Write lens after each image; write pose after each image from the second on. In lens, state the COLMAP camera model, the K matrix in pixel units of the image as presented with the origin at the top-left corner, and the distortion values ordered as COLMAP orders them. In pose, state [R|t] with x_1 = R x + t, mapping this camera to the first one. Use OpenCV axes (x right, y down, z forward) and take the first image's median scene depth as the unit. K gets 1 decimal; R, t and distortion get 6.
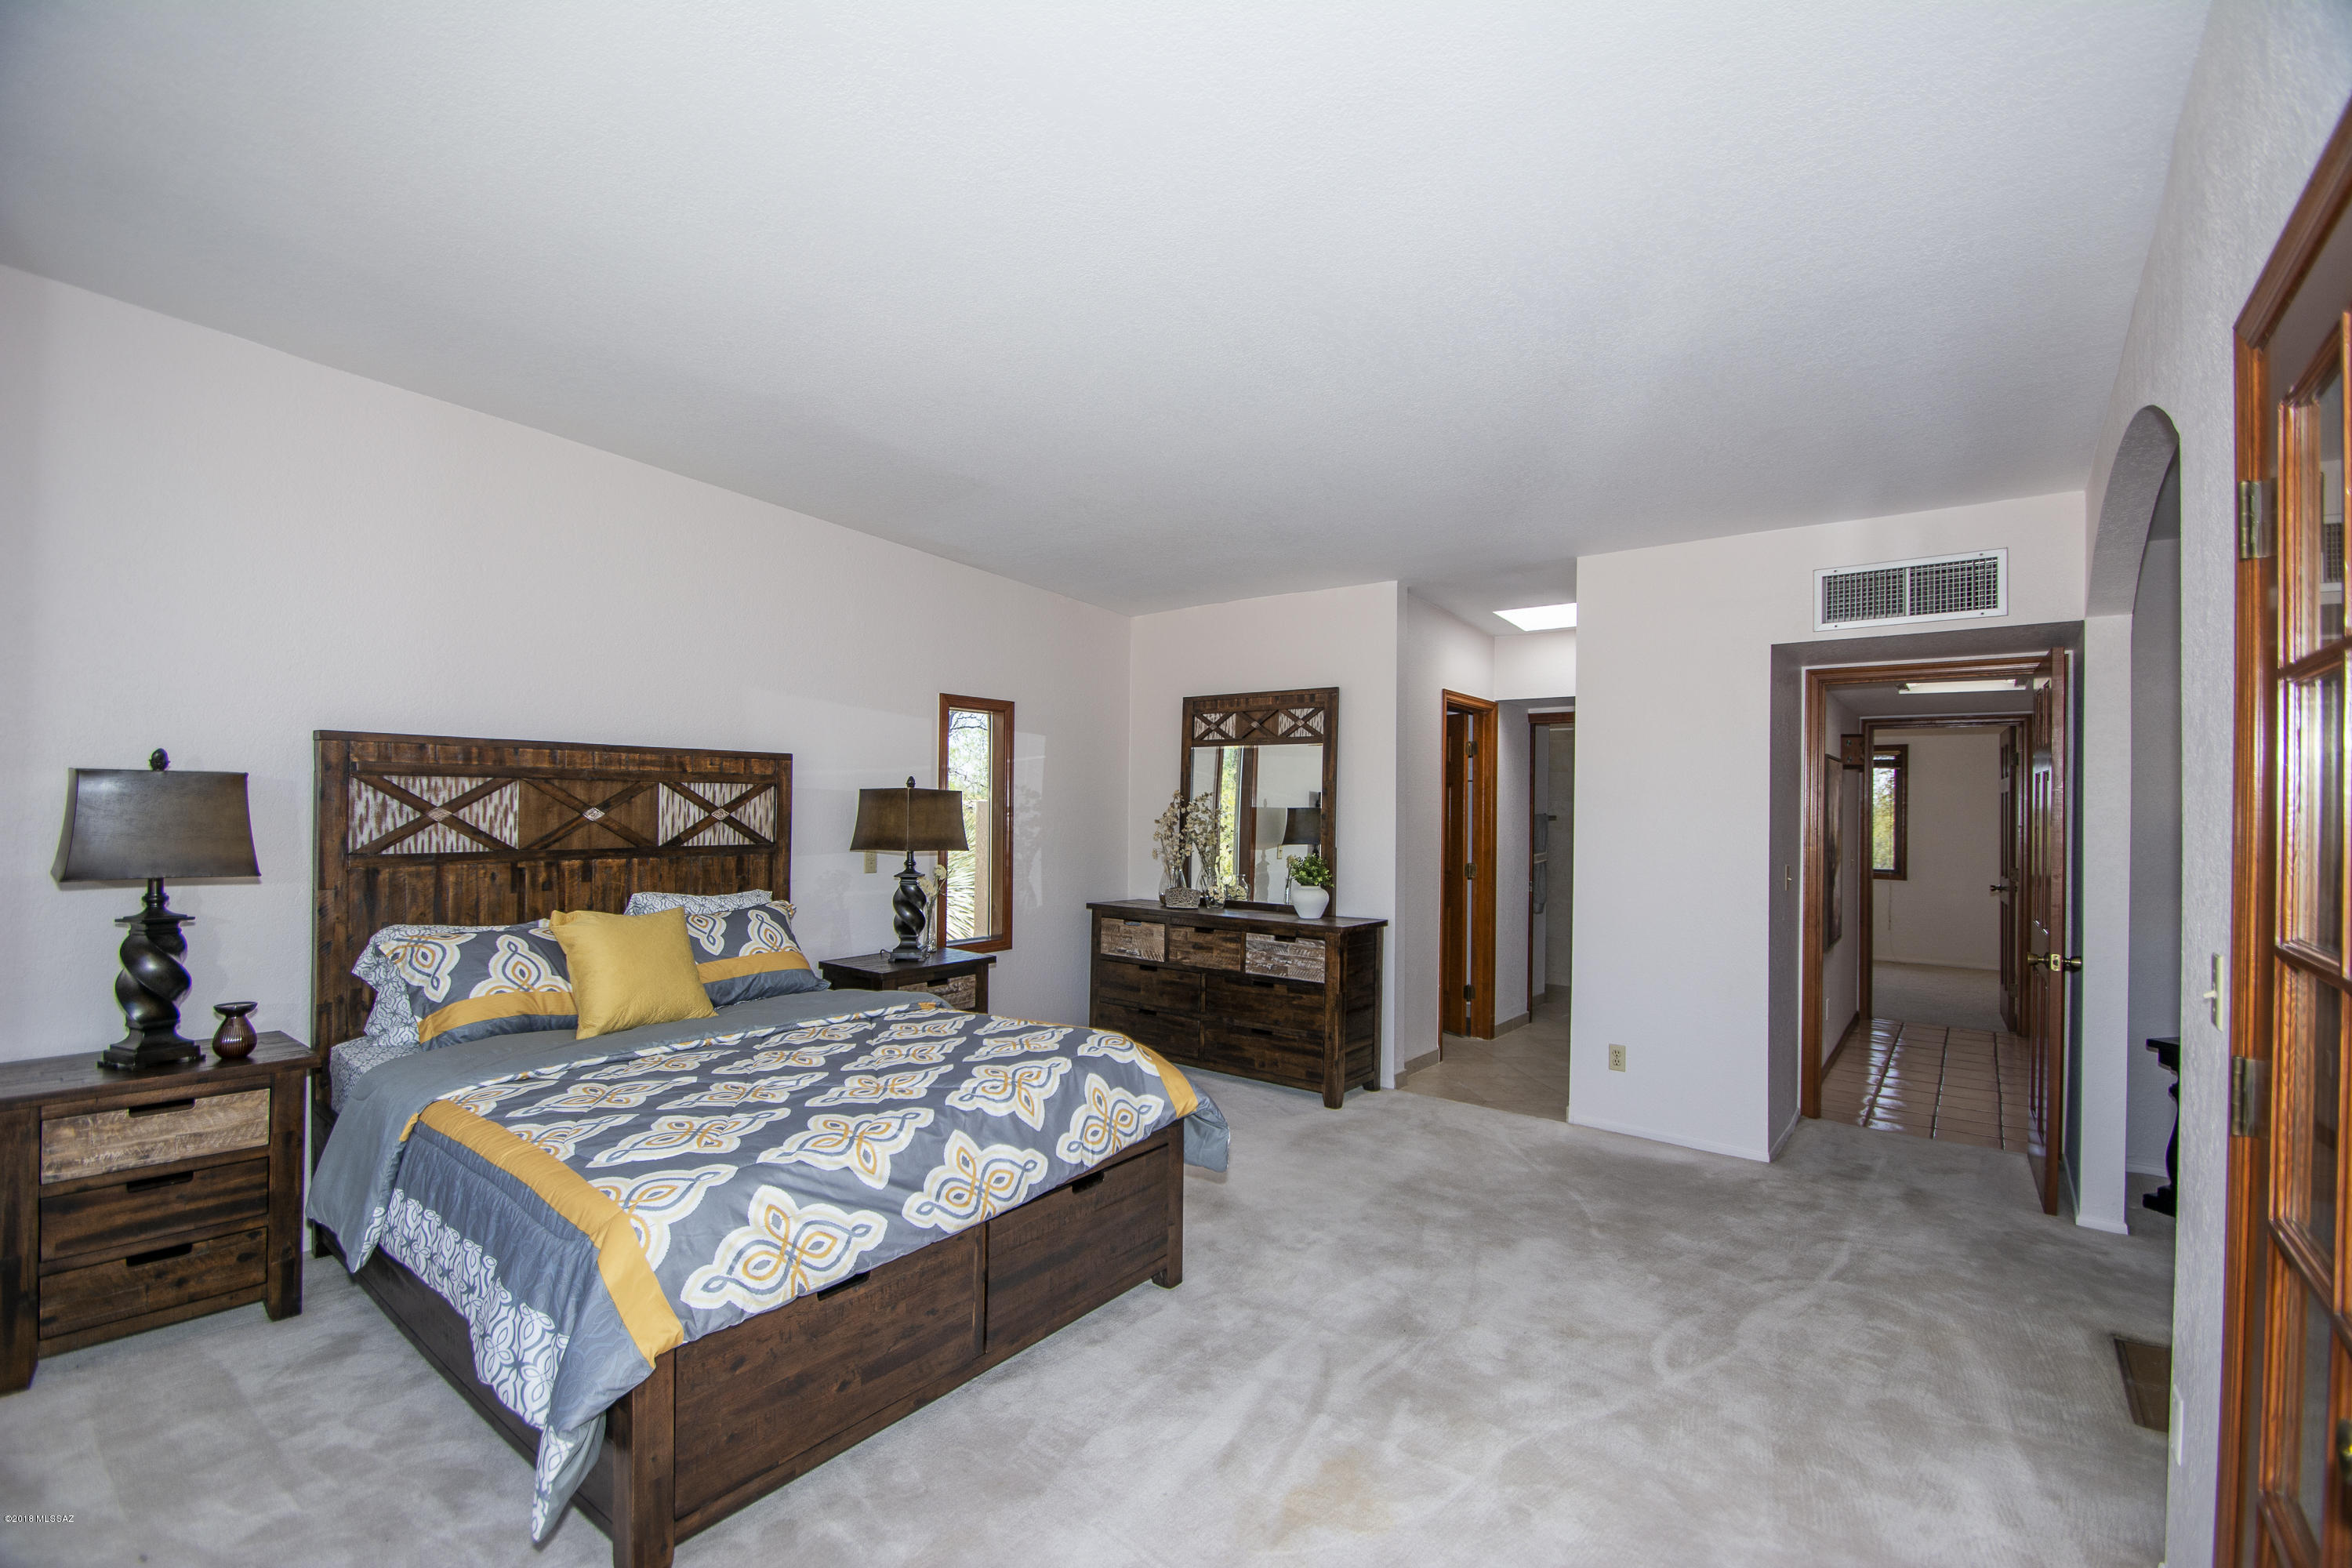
lens RADIAL K [[1029.5, 0, 1179.0], [0, 1029.5, 793.4], [0, 0, 1]] dist [-0.000192, -0.007433]
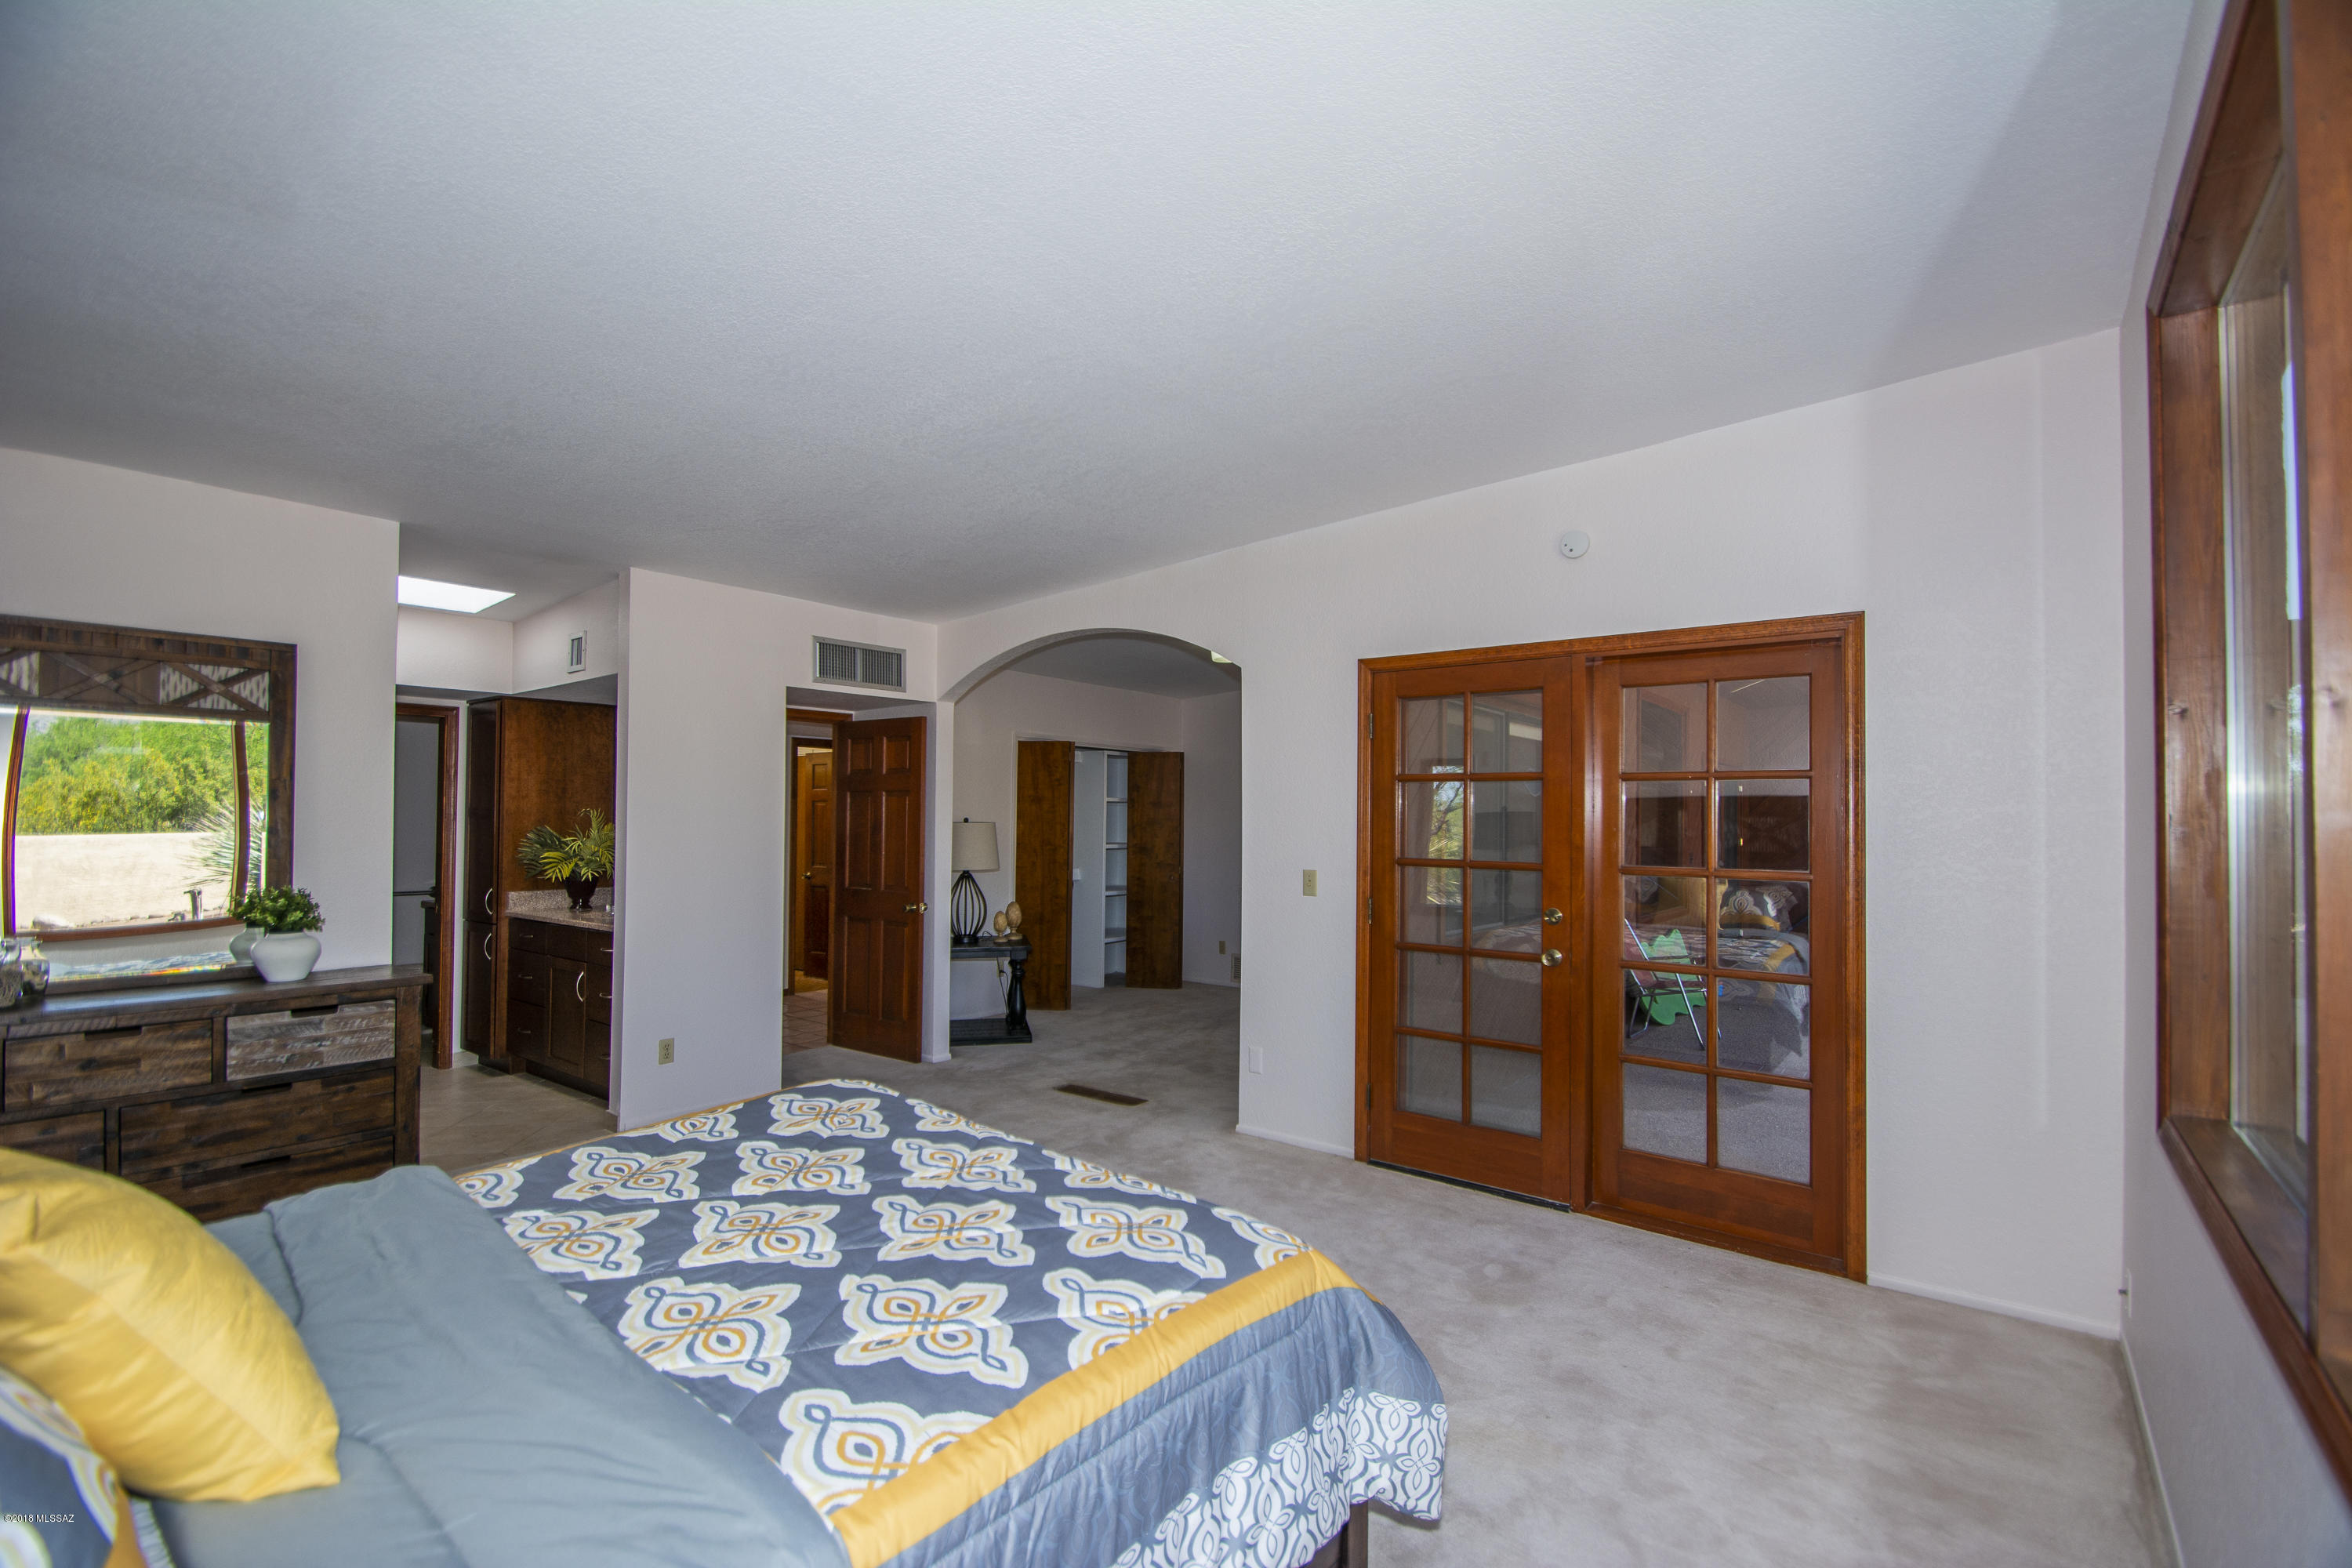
lens RADIAL K [[1029.5, 0, 1172.0], [0, 1029.5, 794.9], [0, 0, 1]] dist [-0.000192, -0.007433]
pose [[0.006905, 0.013679, 0.999883, -0.574966], [-0.014783, 0.999799, -0.013576, -0.001118], [-0.999867, -0.014687, 0.007106, 0.431512]]
